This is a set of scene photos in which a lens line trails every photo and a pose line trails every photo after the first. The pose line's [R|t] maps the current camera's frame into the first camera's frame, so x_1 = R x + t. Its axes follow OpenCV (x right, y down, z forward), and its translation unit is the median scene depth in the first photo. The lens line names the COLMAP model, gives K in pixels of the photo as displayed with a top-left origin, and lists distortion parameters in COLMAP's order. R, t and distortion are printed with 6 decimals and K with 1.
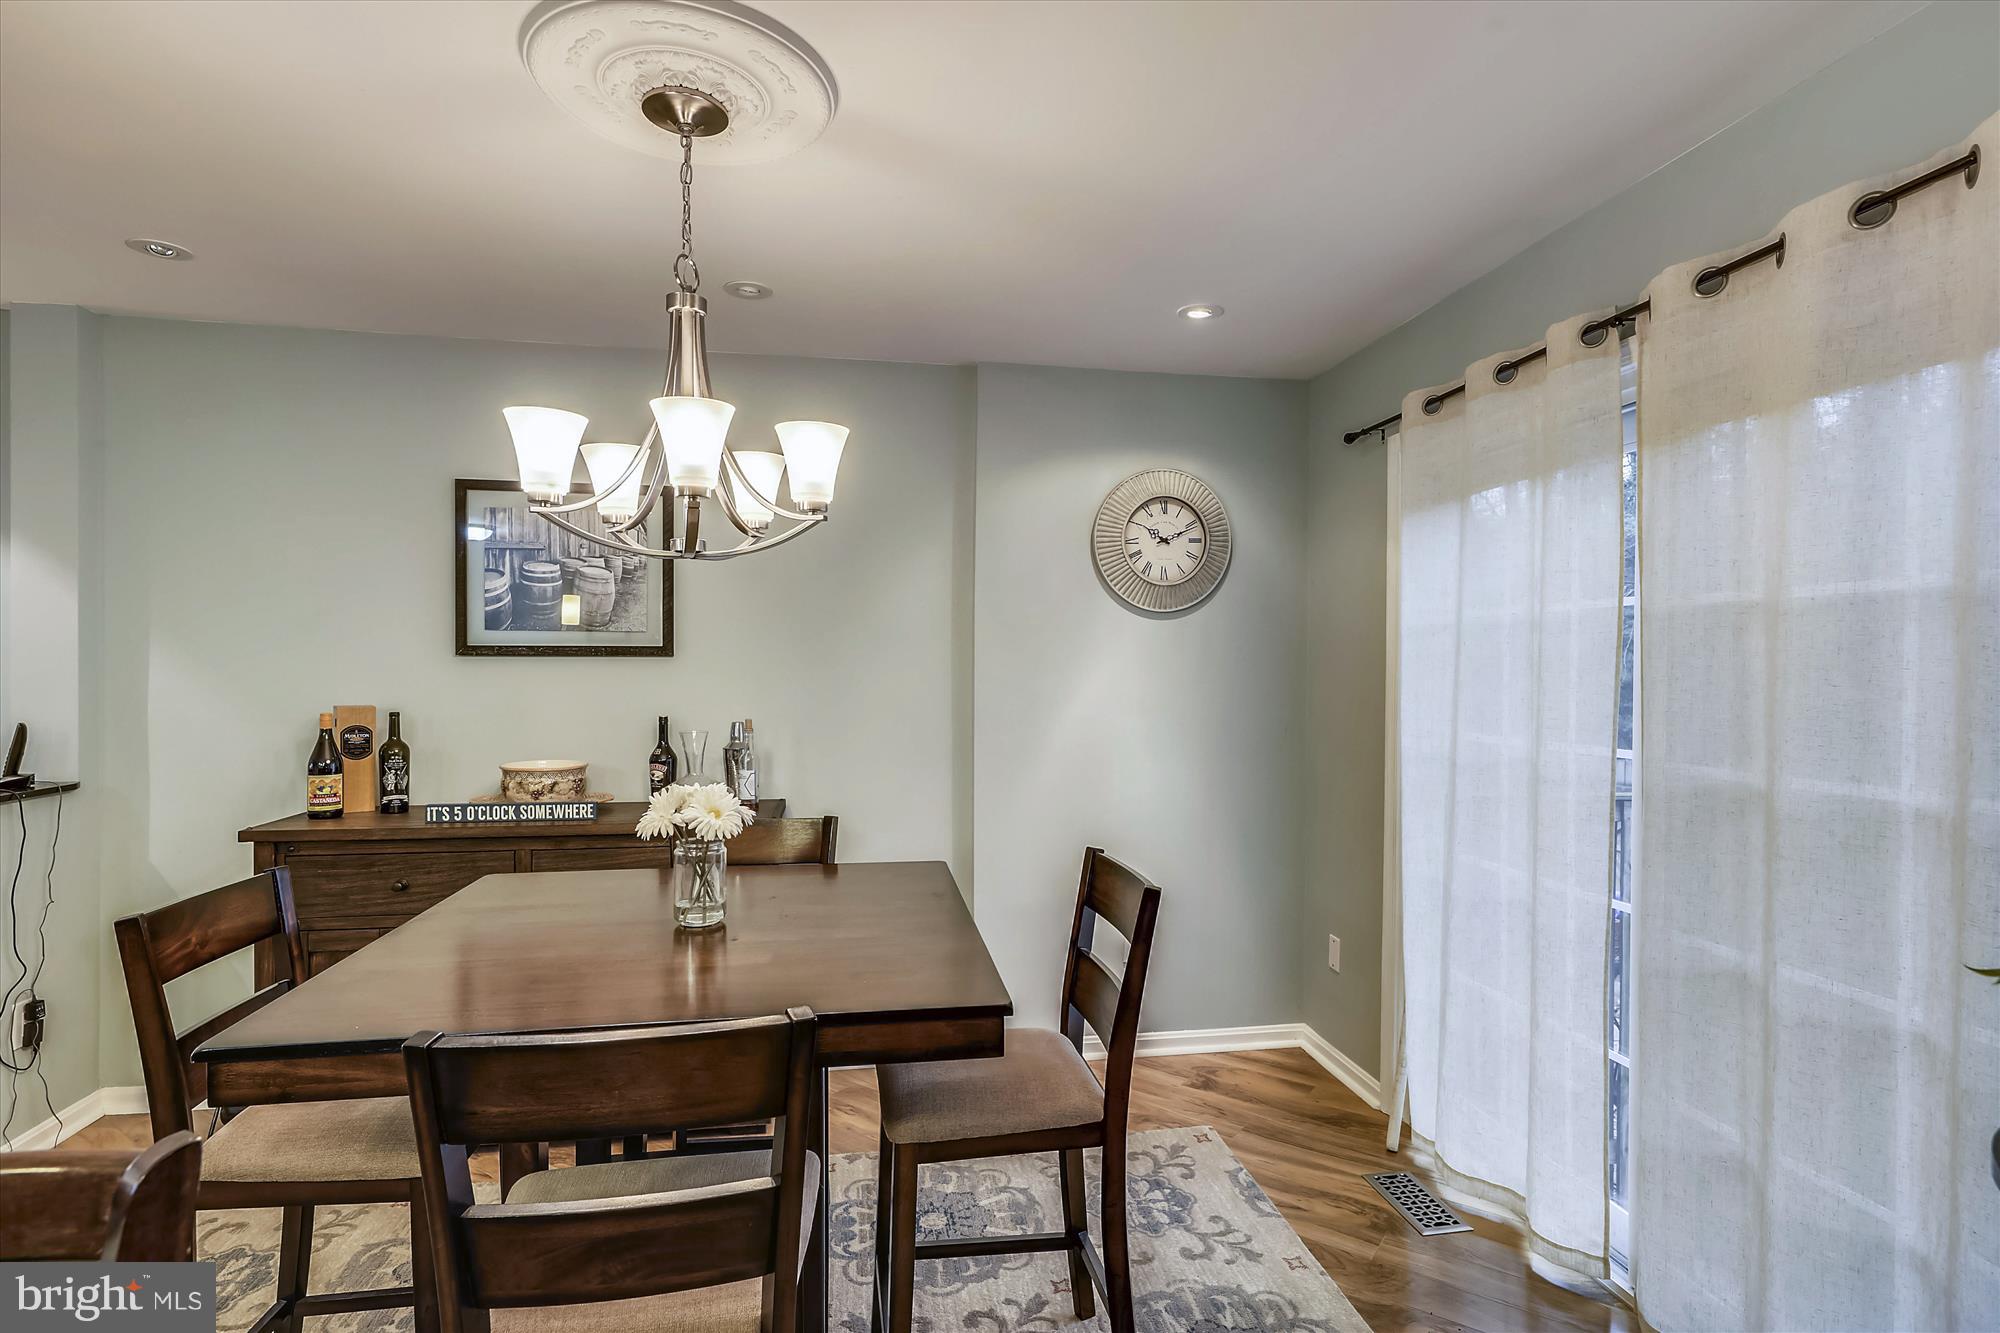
lens RADIAL K [[1002.7, 0, 965.7], [0, 1002.7, 667.5], [0, 0, 1]] dist [0.023391, 0.000312]
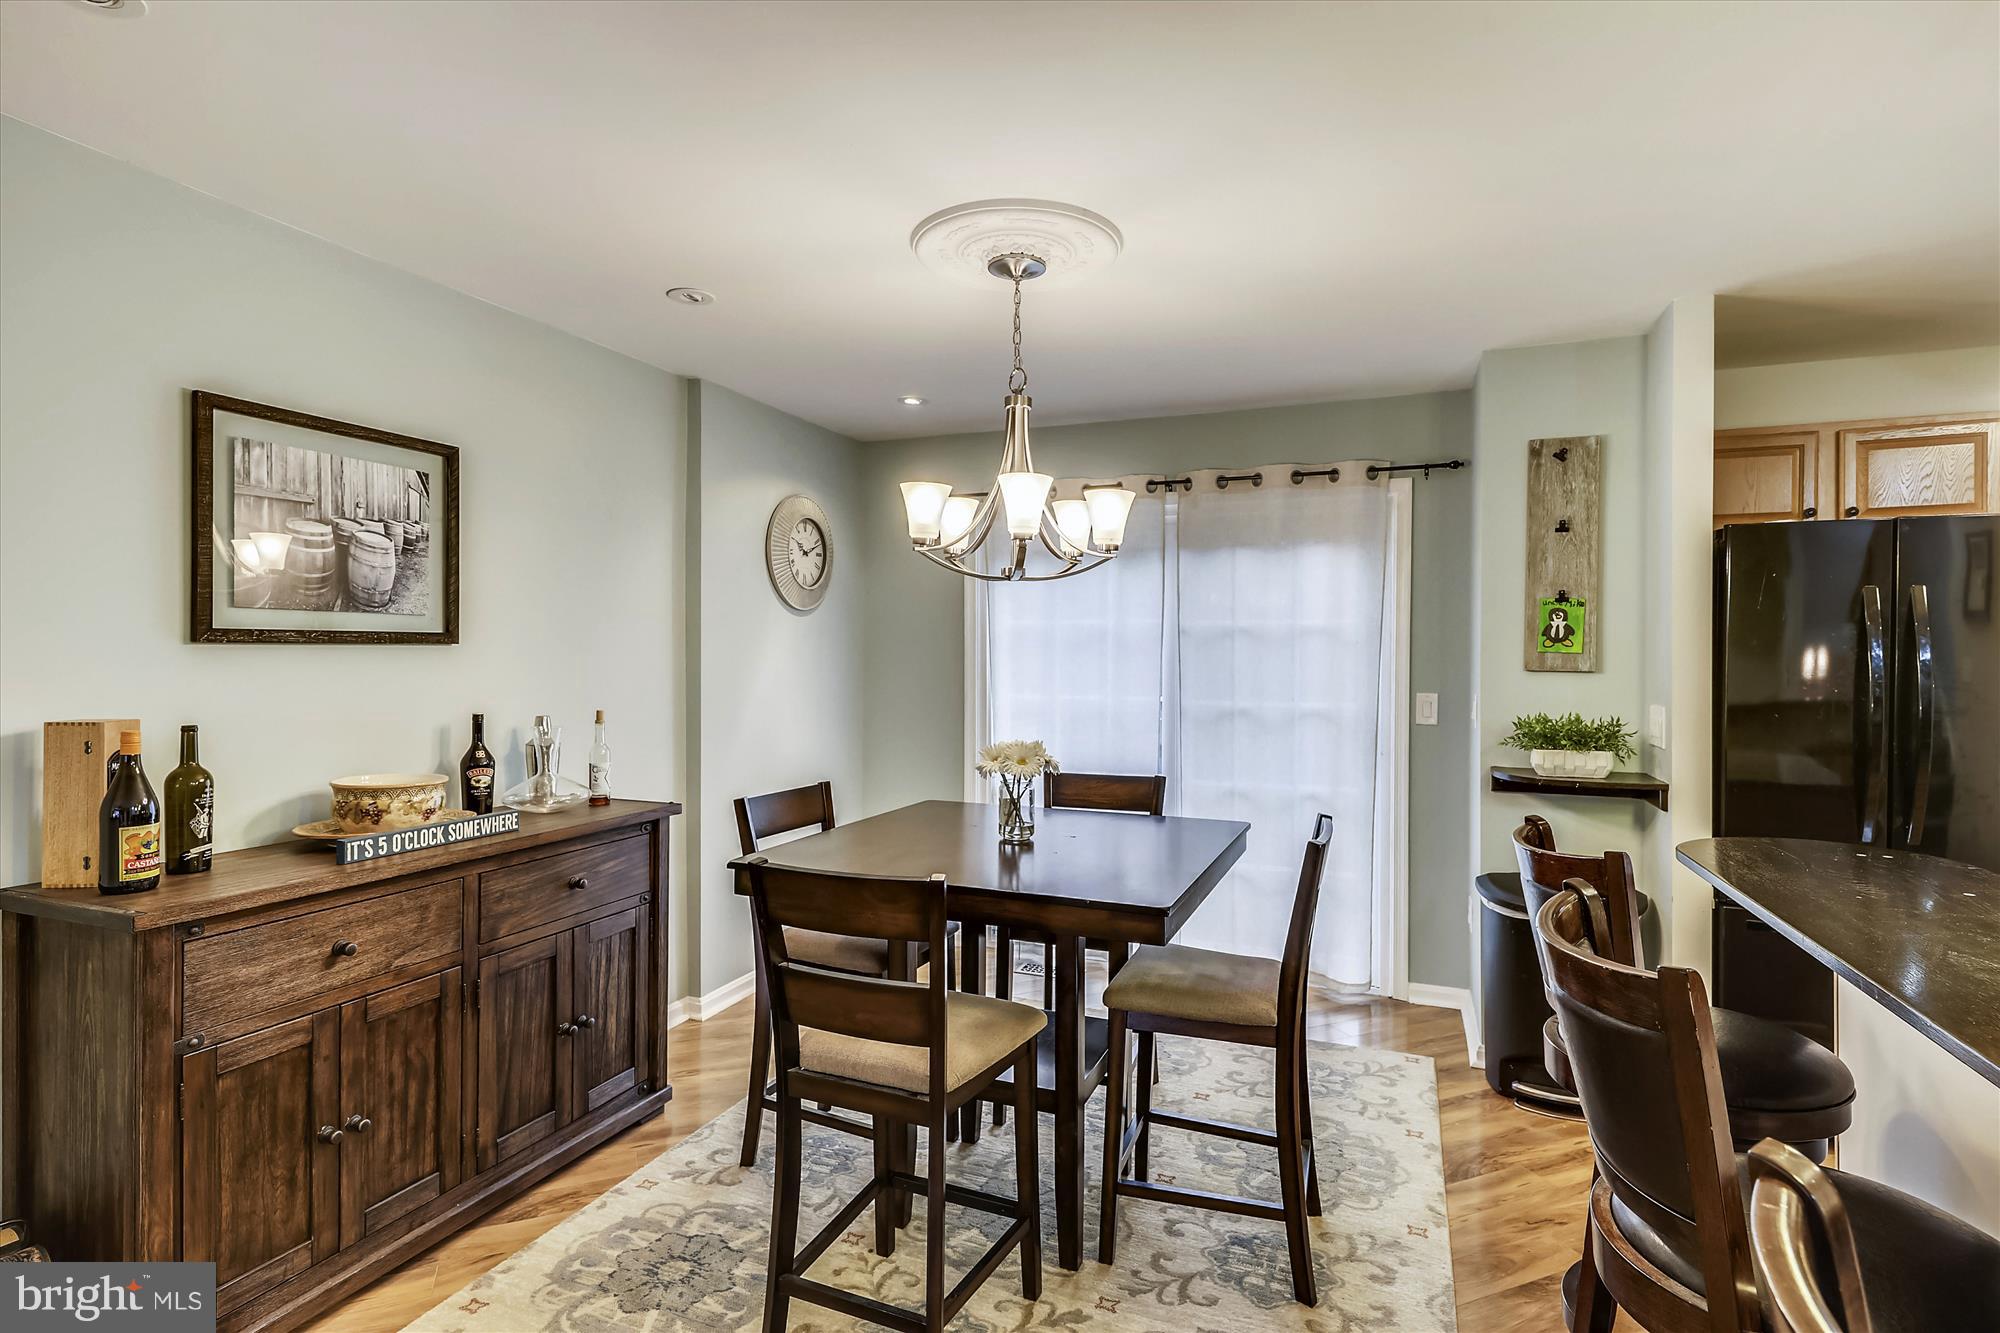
lens RADIAL K [[992.3, 0, 1002.6], [0, 992.3, 660.8], [0, 0, 1]] dist [-0.000527, -0.000411]
pose [[0.512529, -0.011249, 0.858596, -0.802448], [0.003236, 0.999932, 0.011169, -0.005288], [-0.858664, -0.002946, 0.512531, 0.167477]]
